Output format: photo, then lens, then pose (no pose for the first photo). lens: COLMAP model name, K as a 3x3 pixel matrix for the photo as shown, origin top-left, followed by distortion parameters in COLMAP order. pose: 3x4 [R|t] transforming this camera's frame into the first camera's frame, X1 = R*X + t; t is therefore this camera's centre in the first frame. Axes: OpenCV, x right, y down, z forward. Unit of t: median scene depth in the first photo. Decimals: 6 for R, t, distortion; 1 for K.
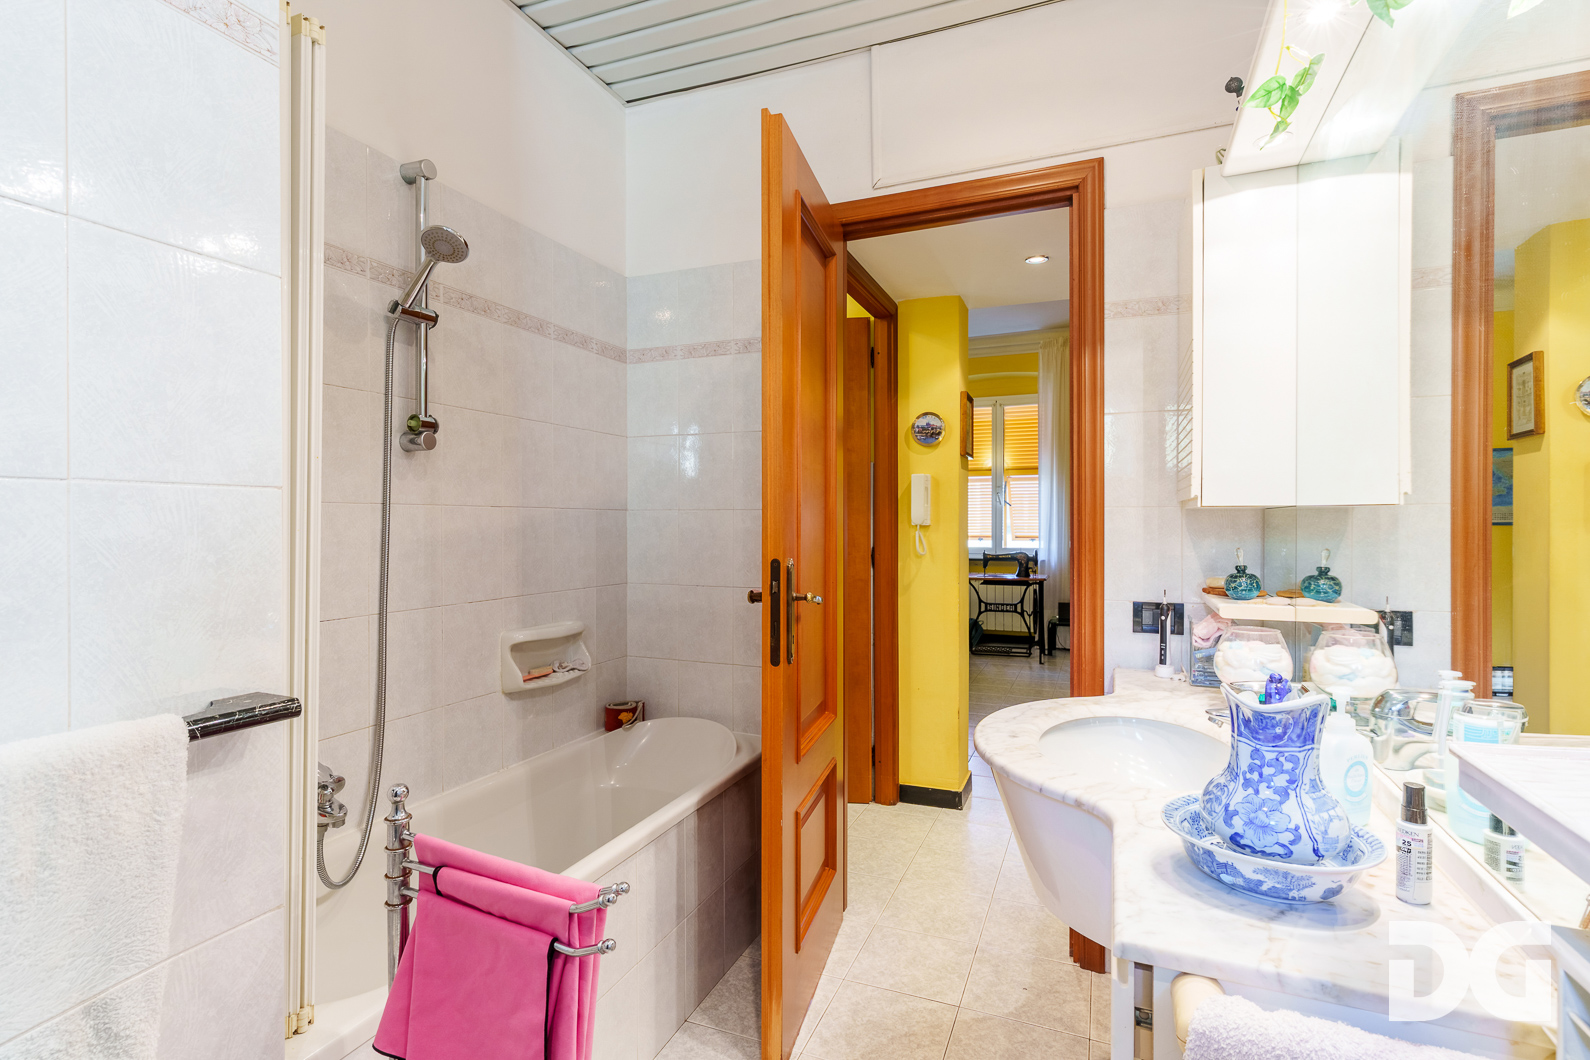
lens RADIAL K [[771.0, 0, 789.7], [0, 771.0, 517.7], [0, 0, 1]] dist [0.001109, 0.001016]
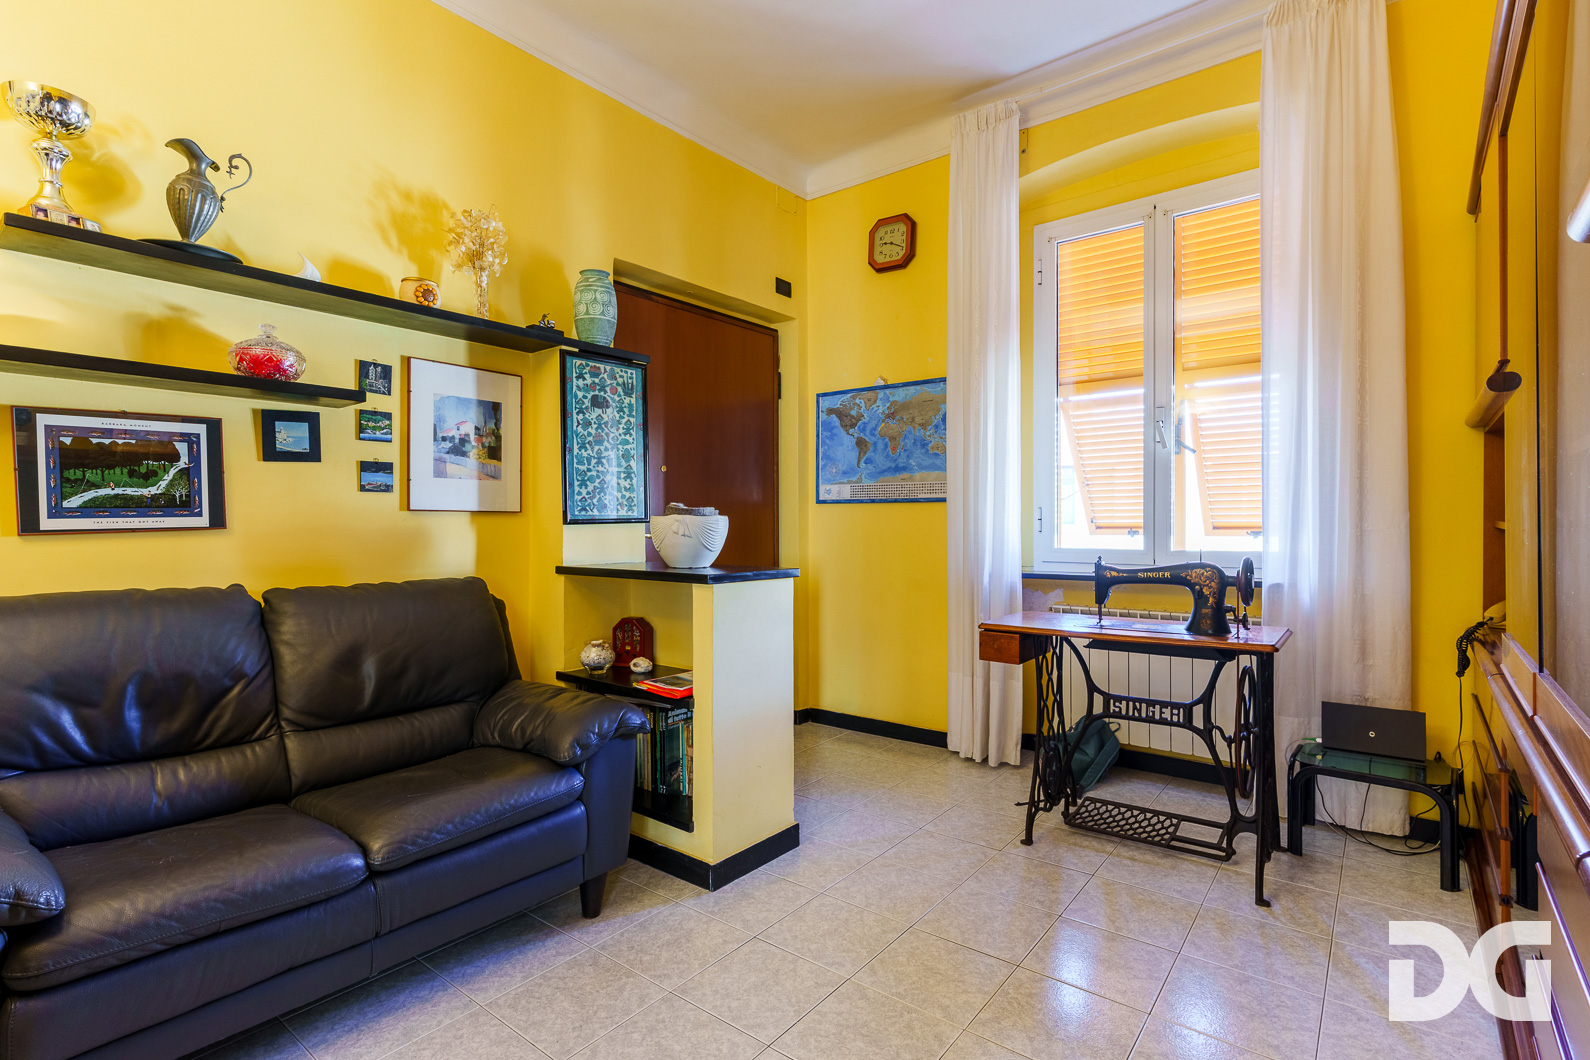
lens RADIAL K [[771.0, 0, 787.5], [0, 771.0, 528.3], [0, 0, 1]] dist [0.001109, 0.001016]
pose [[0.966307, -0.004144, -0.257361, 0.203873], [0.006083, 0.999959, 0.006737, 0.024617], [0.257322, -0.008075, 0.966292, 0.598138]]
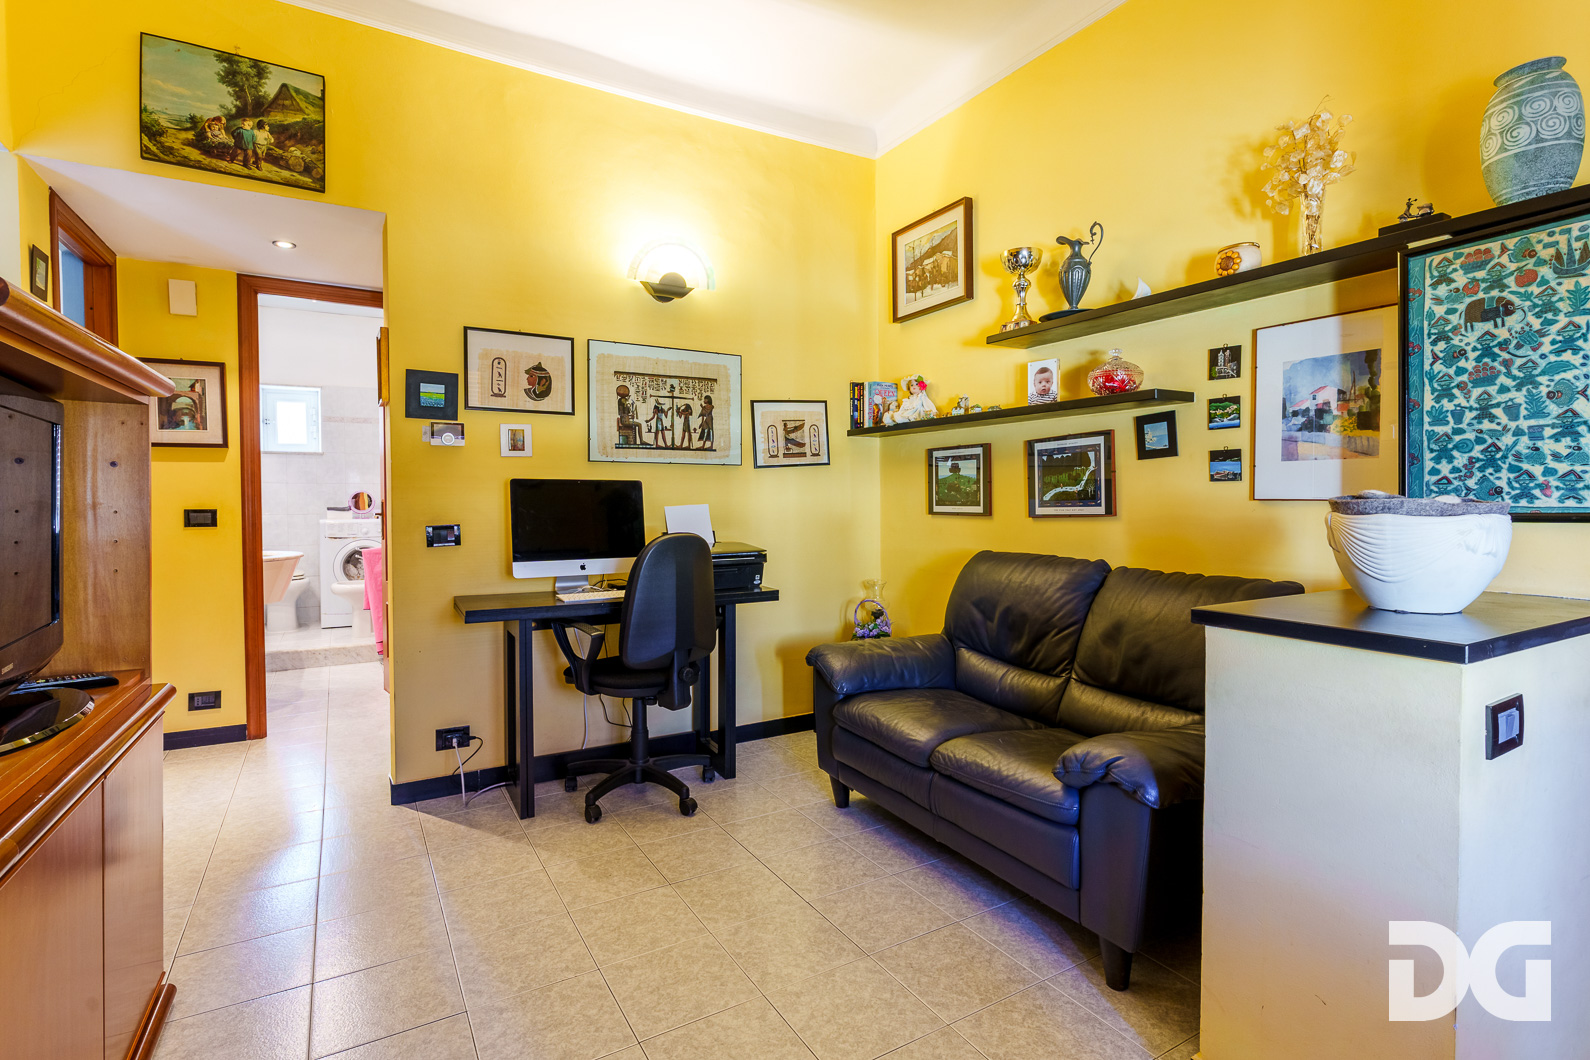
lens RADIAL K [[771.0, 0, 790.7], [0, 771.0, 516.0], [0, 0, 1]] dist [0.001109, 0.001016]
pose [[-0.596854, 0.020343, -0.802092, 0.489687], [0.005929, 0.999763, 0.020944, 0.004113], [0.802328, 0.007745, -0.596833, 1.444213]]
